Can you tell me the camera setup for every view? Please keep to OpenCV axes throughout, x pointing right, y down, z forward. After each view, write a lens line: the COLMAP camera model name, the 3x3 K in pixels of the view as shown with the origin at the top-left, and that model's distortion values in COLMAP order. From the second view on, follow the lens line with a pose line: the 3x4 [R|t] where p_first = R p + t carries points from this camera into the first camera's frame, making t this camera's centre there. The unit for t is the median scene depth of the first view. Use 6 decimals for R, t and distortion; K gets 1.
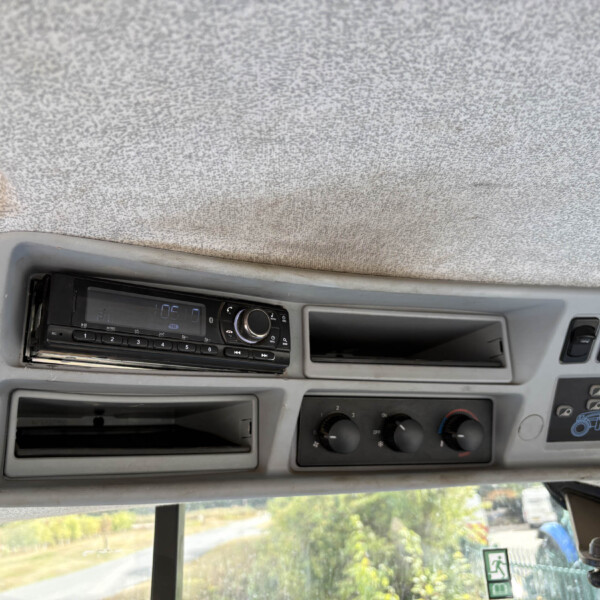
lens RADIAL K [[606.1, 0, 300.0], [0, 606.1, 300.0], [0, 0, 1]] dist [0.001455, 0.015559]
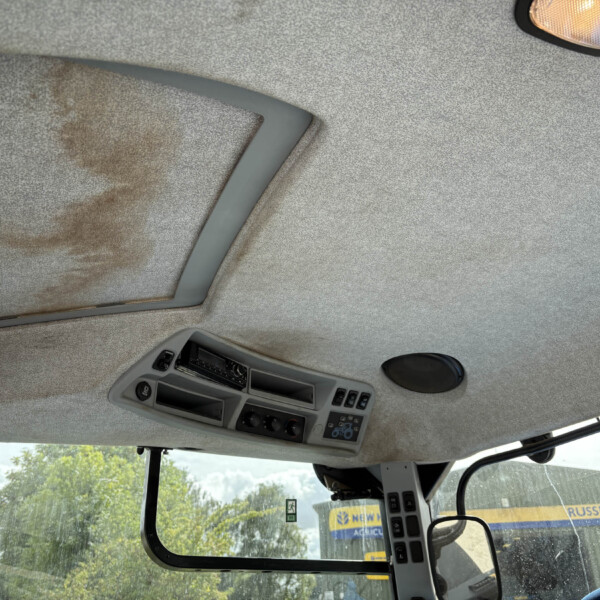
lens RADIAL K [[606.1, 0, 300.0], [0, 606.1, 300.0], [0, 0, 1]] dist [0.001455, 0.015559]
pose [[0.922712, 0.194783, 0.332660, -0.685047], [-0.129024, 0.969229, -0.209637, 0.234043], [-0.363257, 0.150514, 0.919451, -1.490087]]
